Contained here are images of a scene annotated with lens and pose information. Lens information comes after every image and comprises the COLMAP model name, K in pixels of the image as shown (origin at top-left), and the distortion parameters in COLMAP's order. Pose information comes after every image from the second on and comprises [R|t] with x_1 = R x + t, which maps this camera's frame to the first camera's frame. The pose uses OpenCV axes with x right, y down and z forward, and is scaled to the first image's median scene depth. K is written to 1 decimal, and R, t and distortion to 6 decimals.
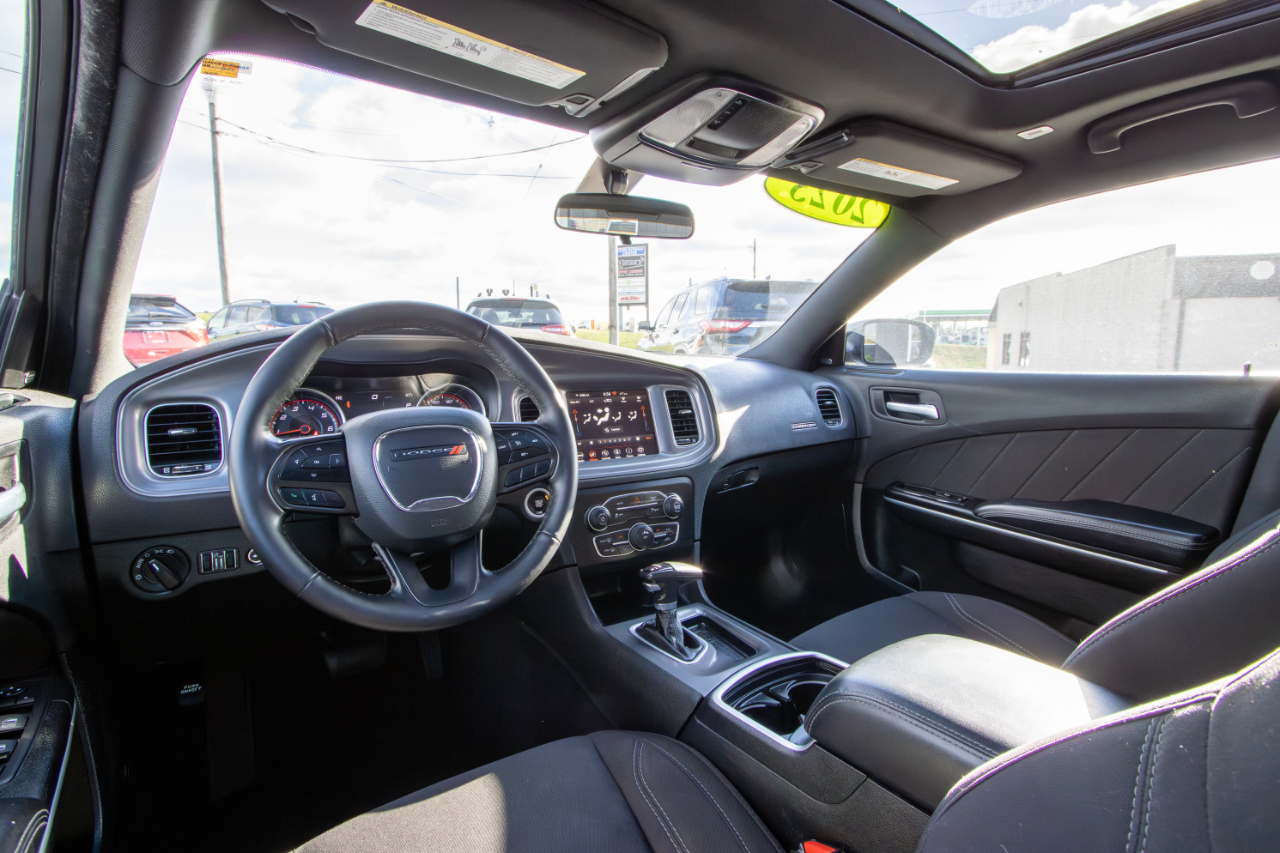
lens RADIAL K [[582.4, 0, 640.0], [0, 582.4, 426.5], [0, 0, 1]] dist [-0.009611, -0.000084]
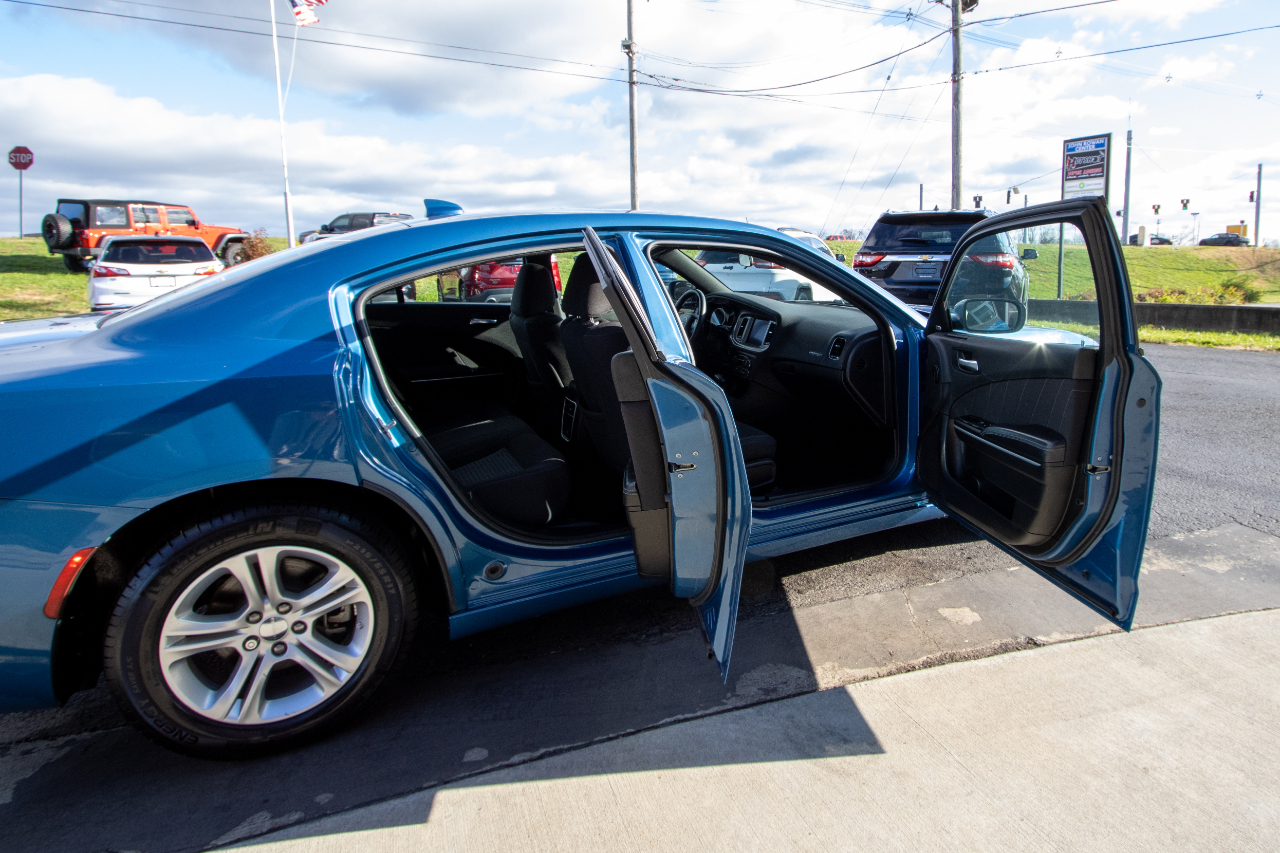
lens RADIAL K [[699.5, 0, 730.1], [0, 699.5, 358.1], [0, 0, 1]] dist [-0.004579, -0.008089]
pose [[0.847430, 0.063123, -0.527141, 0.185275], [-0.067053, 0.997681, 0.011674, 0.000285], [0.526655, 0.025453, 0.849698, -0.049989]]
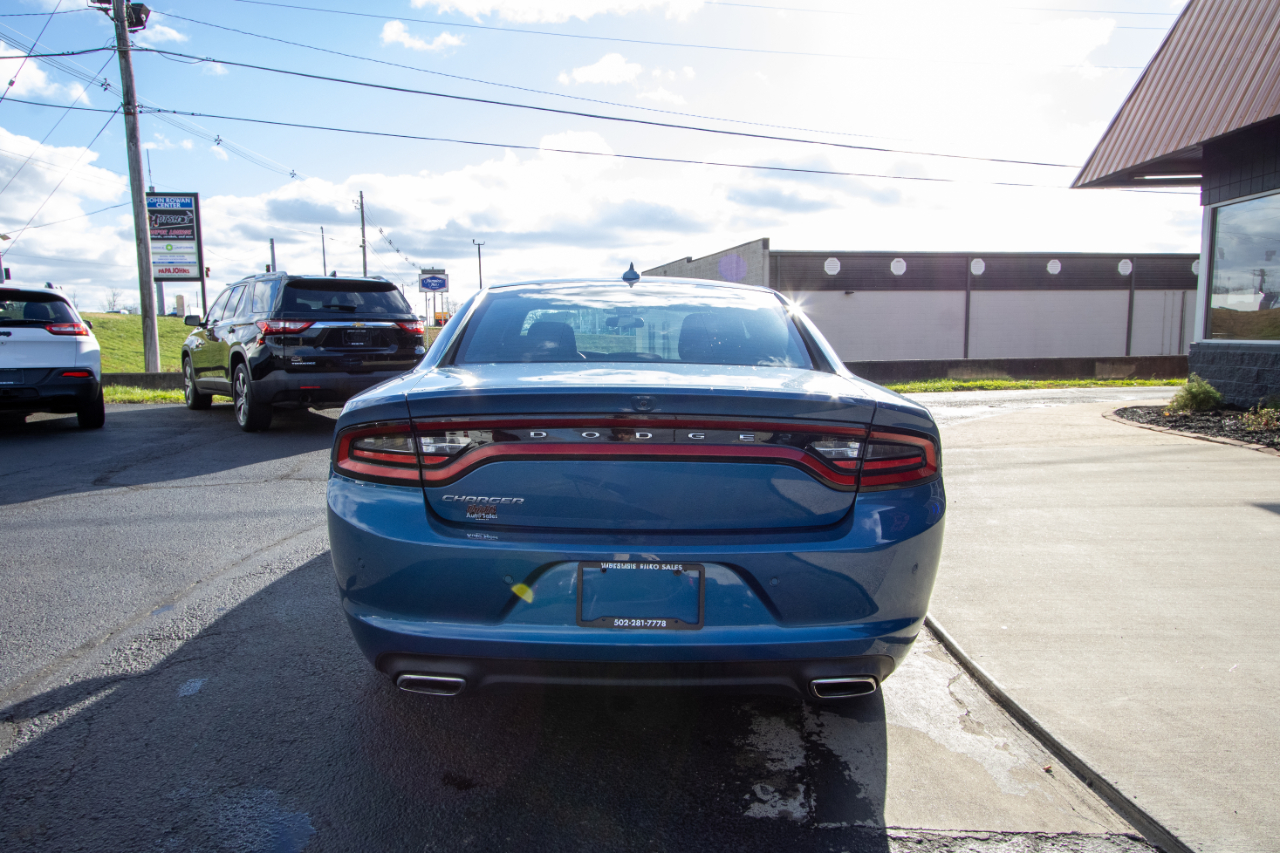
lens RADIAL K [[792.7, 0, 596.0], [0, 792.7, 441.3], [0, 0, 1]] dist [0.002132, 0.003617]
pose [[0.895022, -0.064652, 0.441311, 0.005774], [0.067717, 0.997666, 0.008820, 0.010422], [-0.440851, 0.021991, 0.897311, -0.110034]]
